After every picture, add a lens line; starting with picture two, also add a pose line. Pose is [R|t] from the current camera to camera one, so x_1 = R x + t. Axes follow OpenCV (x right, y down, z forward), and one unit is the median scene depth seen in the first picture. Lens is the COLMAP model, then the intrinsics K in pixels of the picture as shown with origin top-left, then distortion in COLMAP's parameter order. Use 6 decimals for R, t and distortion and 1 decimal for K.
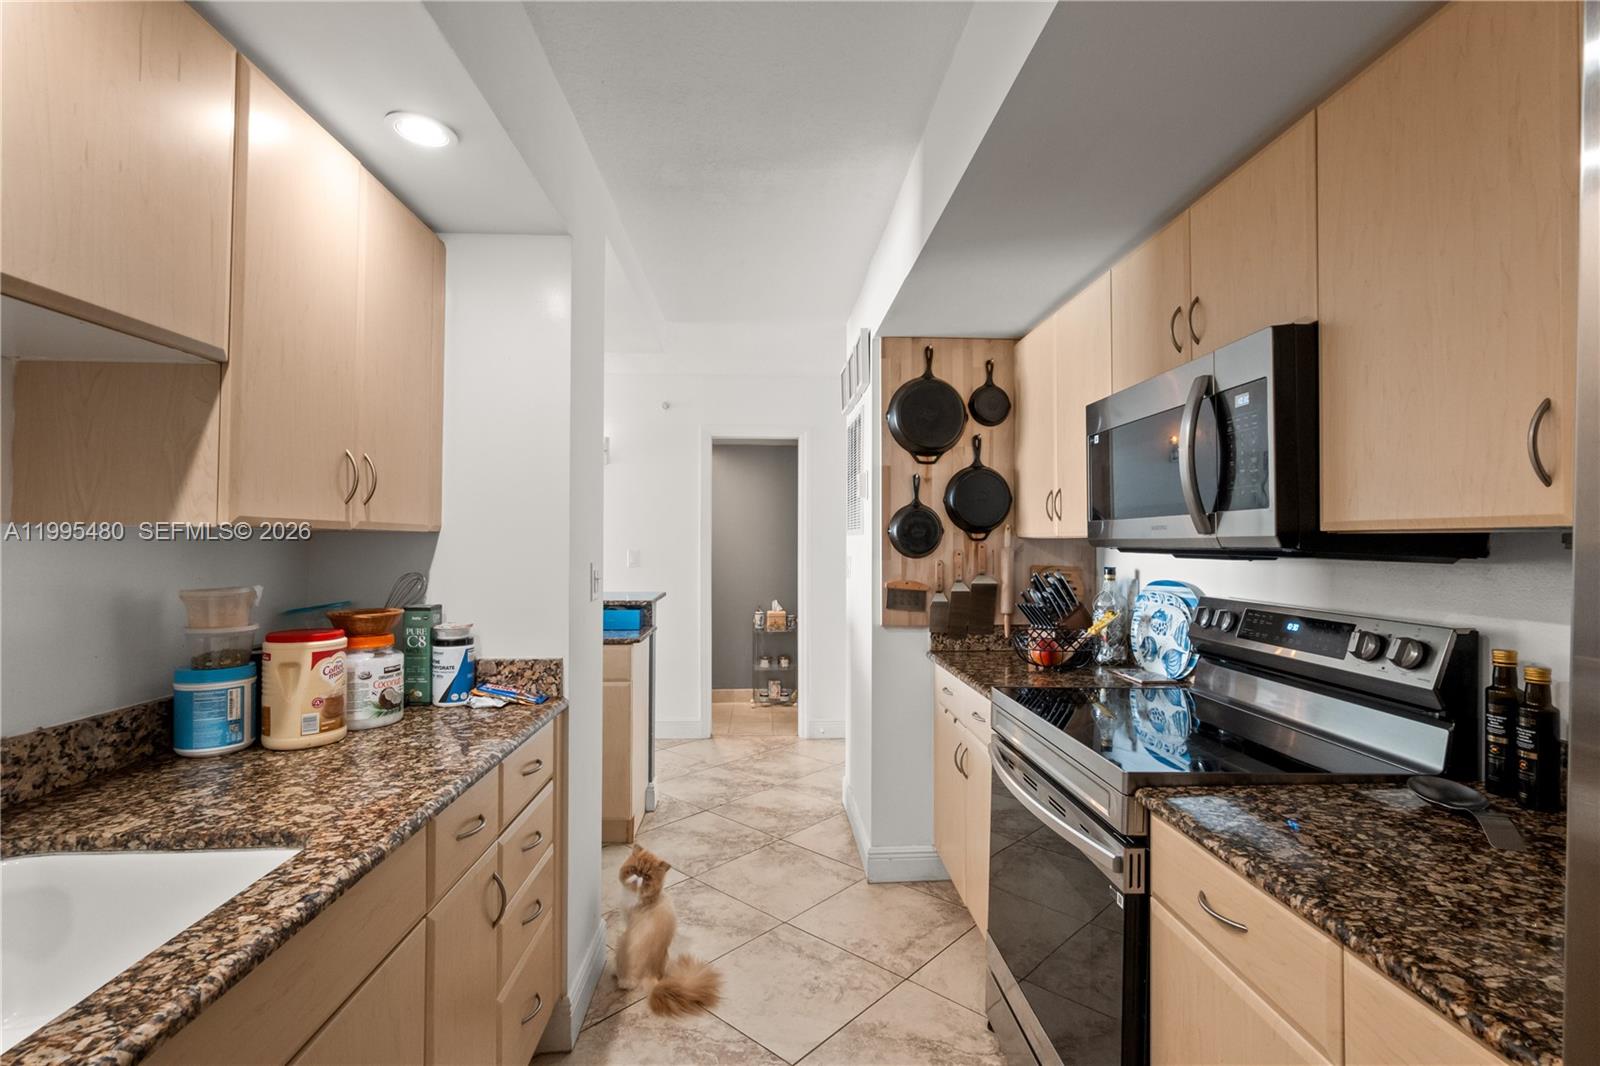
lens RADIAL K [[748.2, 0, 797.9], [0, 748.2, 519.3], [0, 0, 1]] dist [-0.000840, -0.000085]
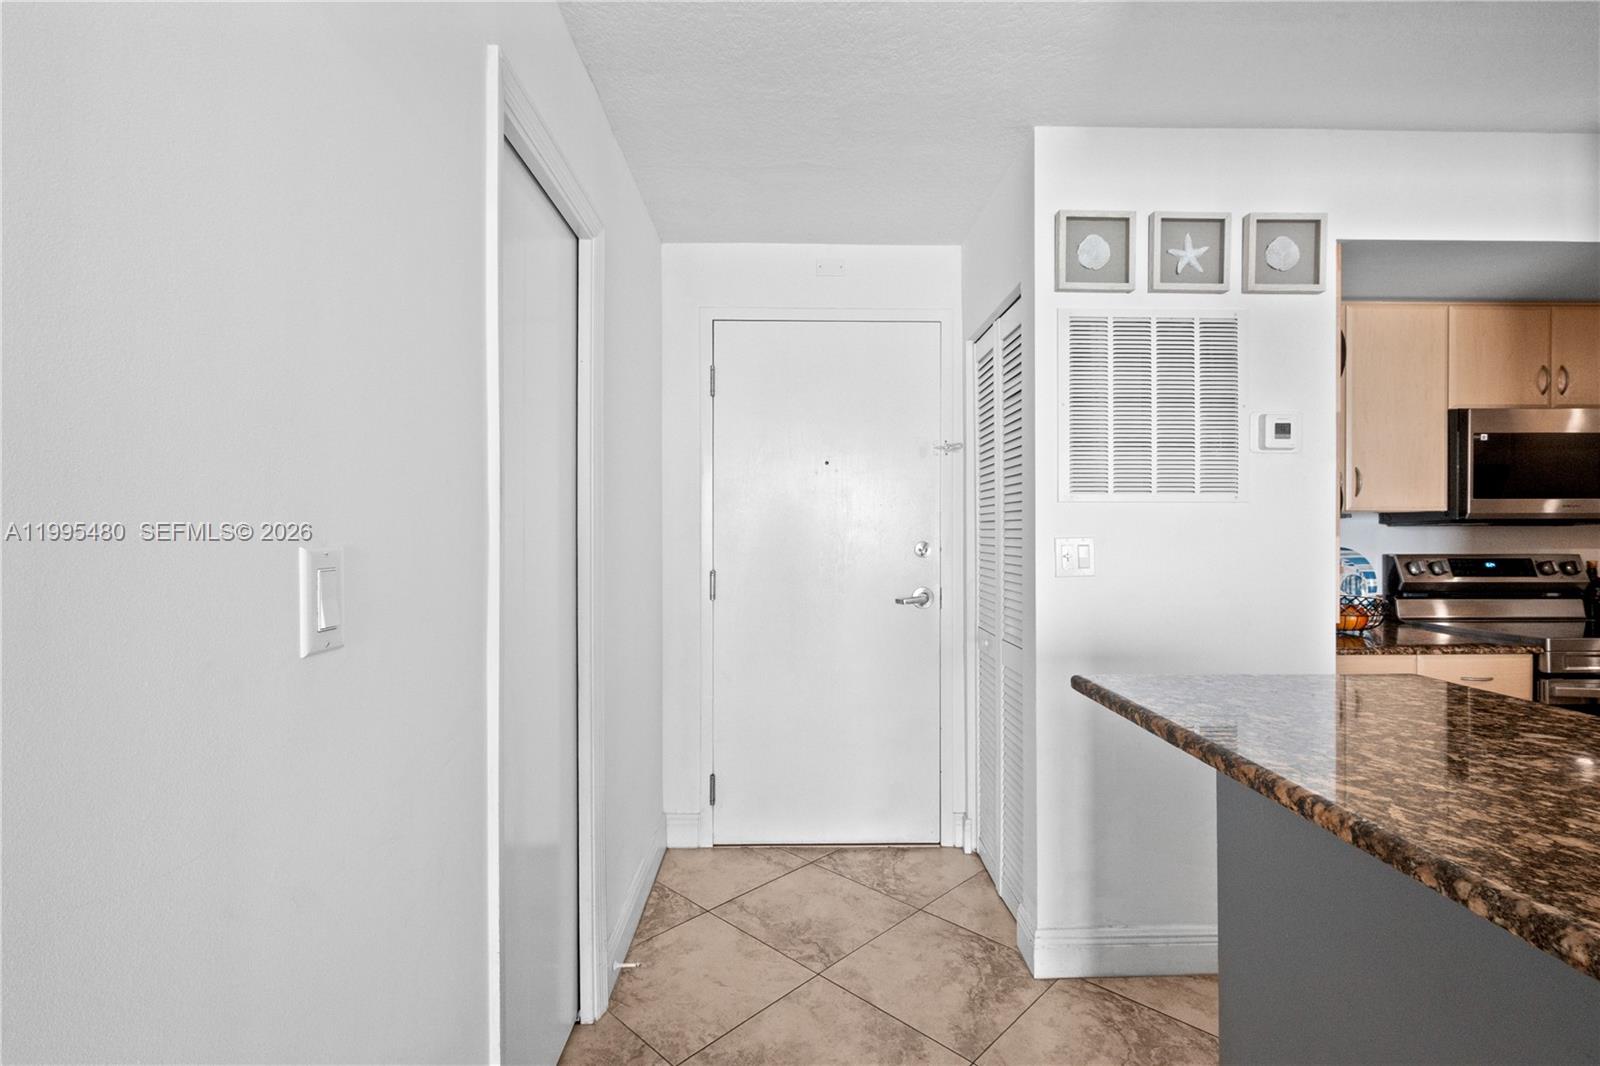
lens RADIAL K [[739.7, 0, 799.1], [0, 739.7, 525.8], [0, 0, 1]] dist [-0.001149, -0.000367]
pose [[0.018898, -0.002319, 0.999819, -1.437969], [-0.028156, 0.999599, 0.002850, 0.122666], [-0.999425, -0.028205, 0.018825, 3.397714]]
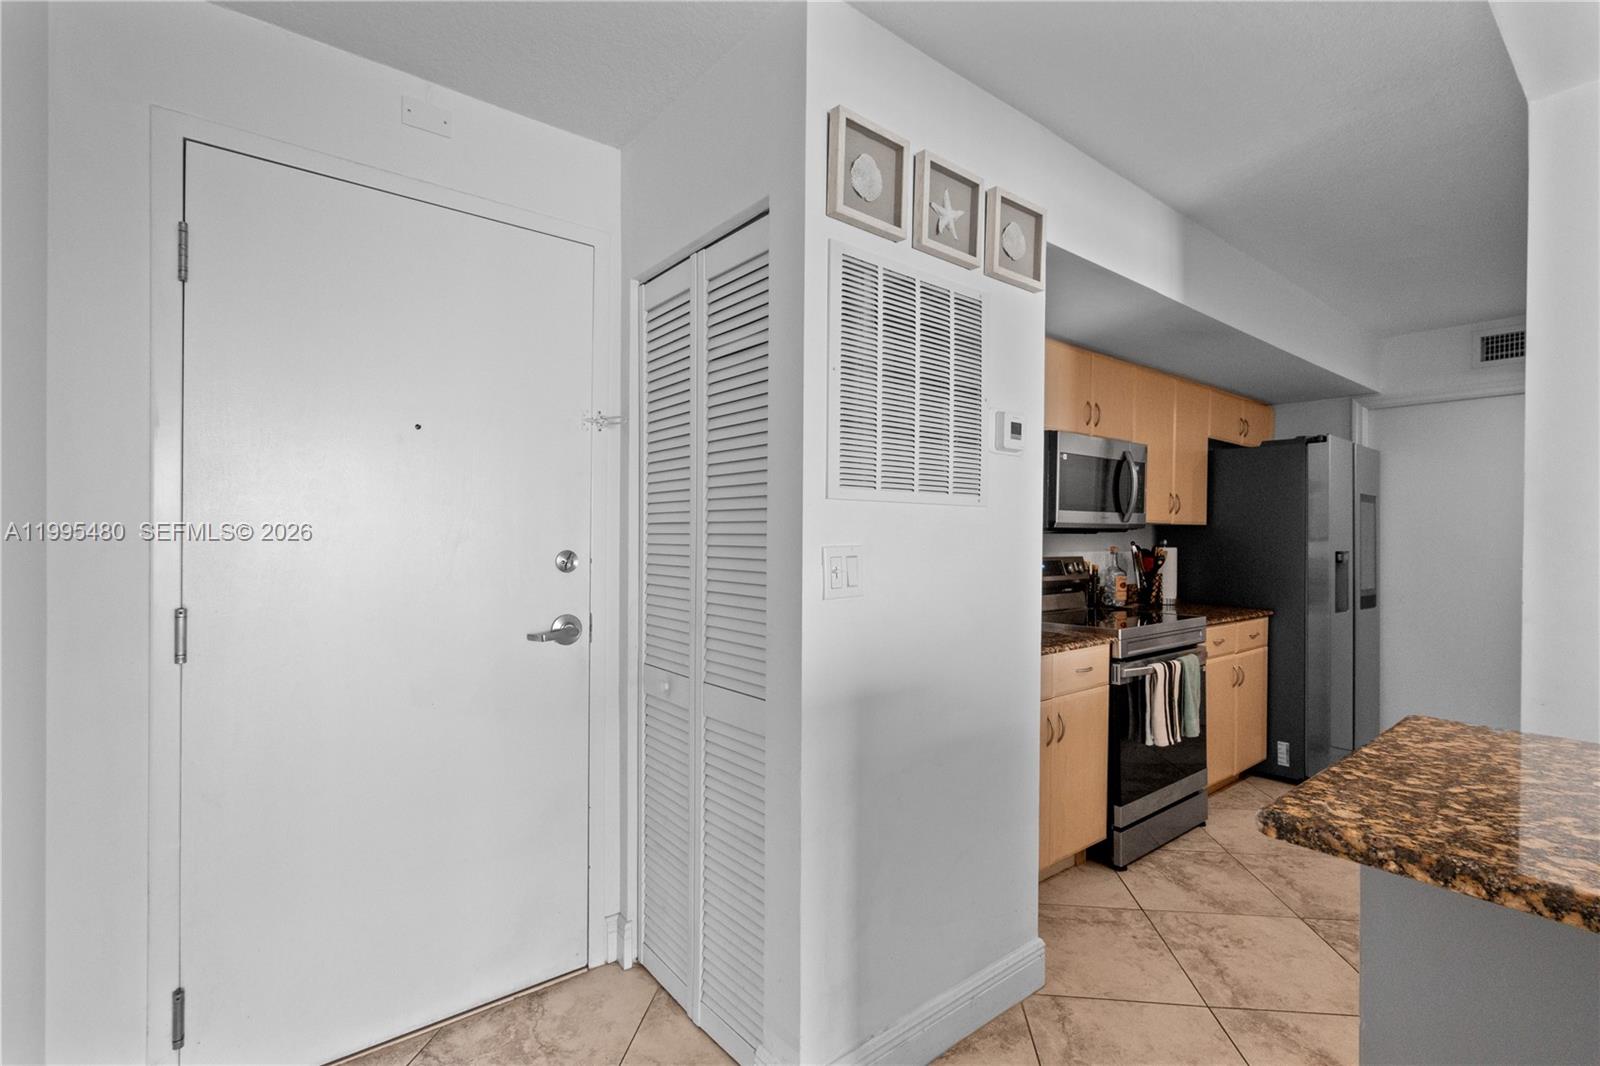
lens RADIAL K [[736.6, 0, 806.4], [0, 736.6, 534.6], [0, 0, 1]] dist [-0.000875, 0.000617]
pose [[-0.600141, -0.012681, 0.799794, -0.752616], [-0.034540, 0.999353, -0.010072, 0.130657], [-0.799148, -0.033669, -0.600191, 3.609755]]
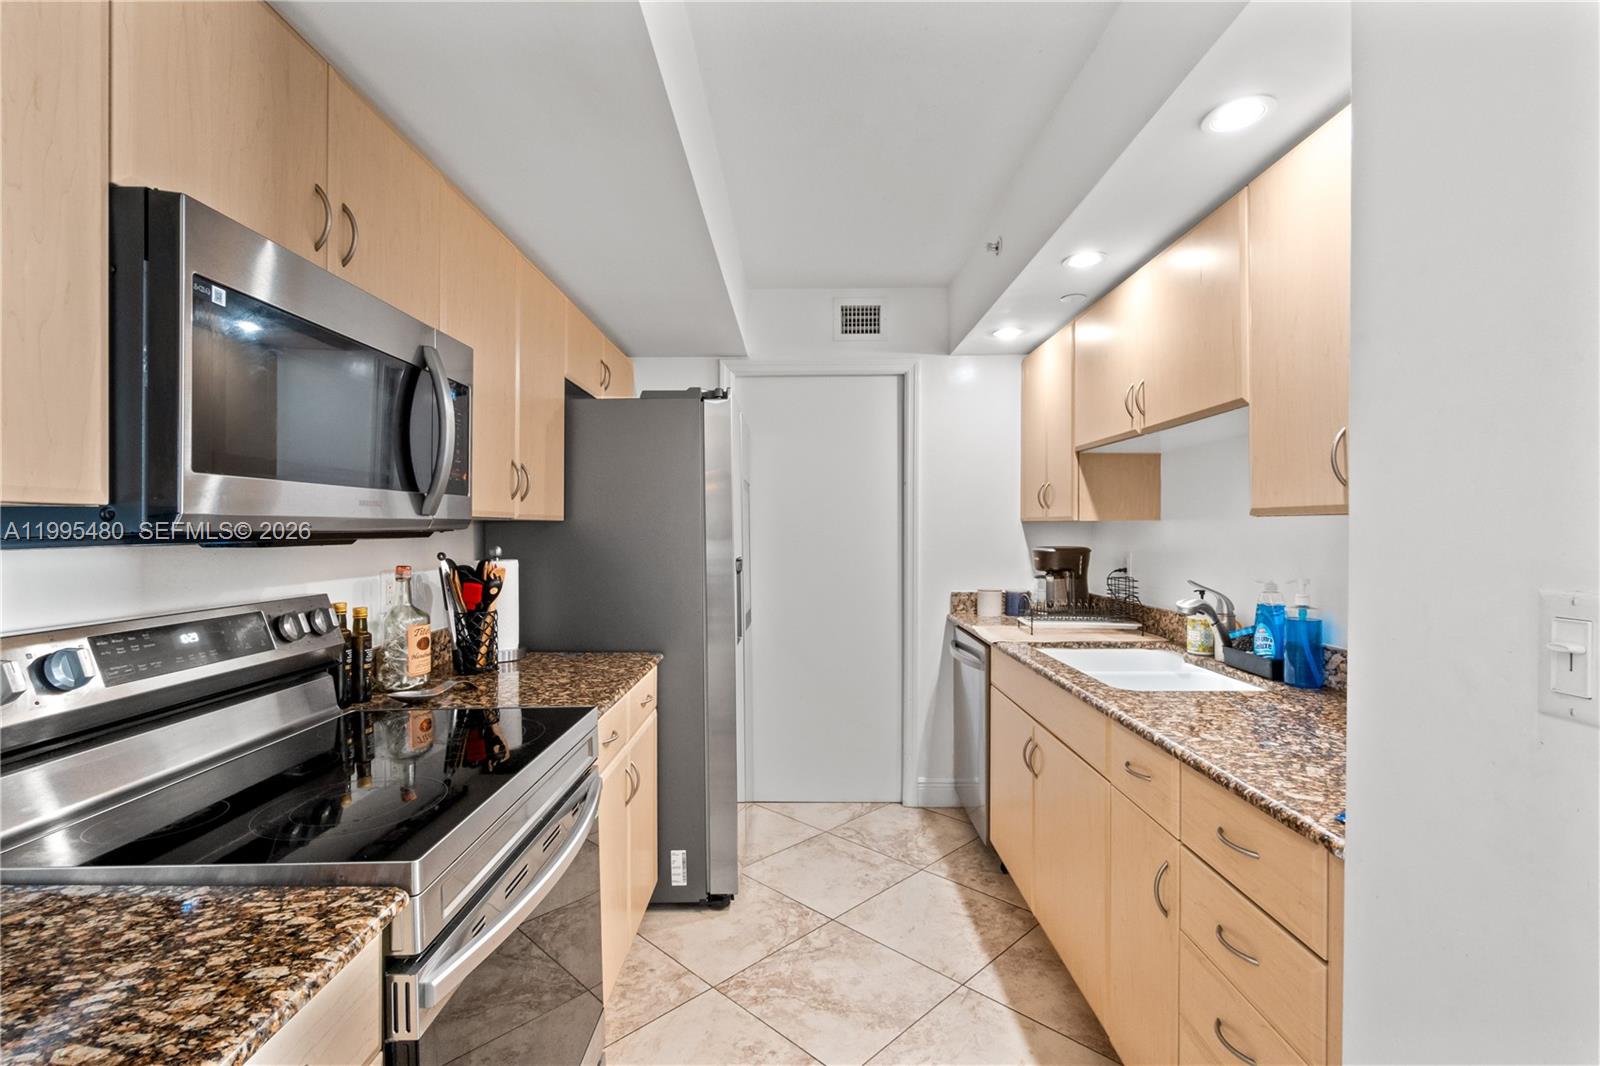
lens RADIAL K [[736.6, 0, 806.4], [0, 736.6, 534.6], [0, 0, 1]] dist [-0.000875, 0.000617]
pose [[-0.999290, -0.003542, 0.037504, 0.037570], [-0.004322, 0.999775, -0.020747, 0.071964], [-0.037423, -0.020895, -0.999081, 2.240525]]
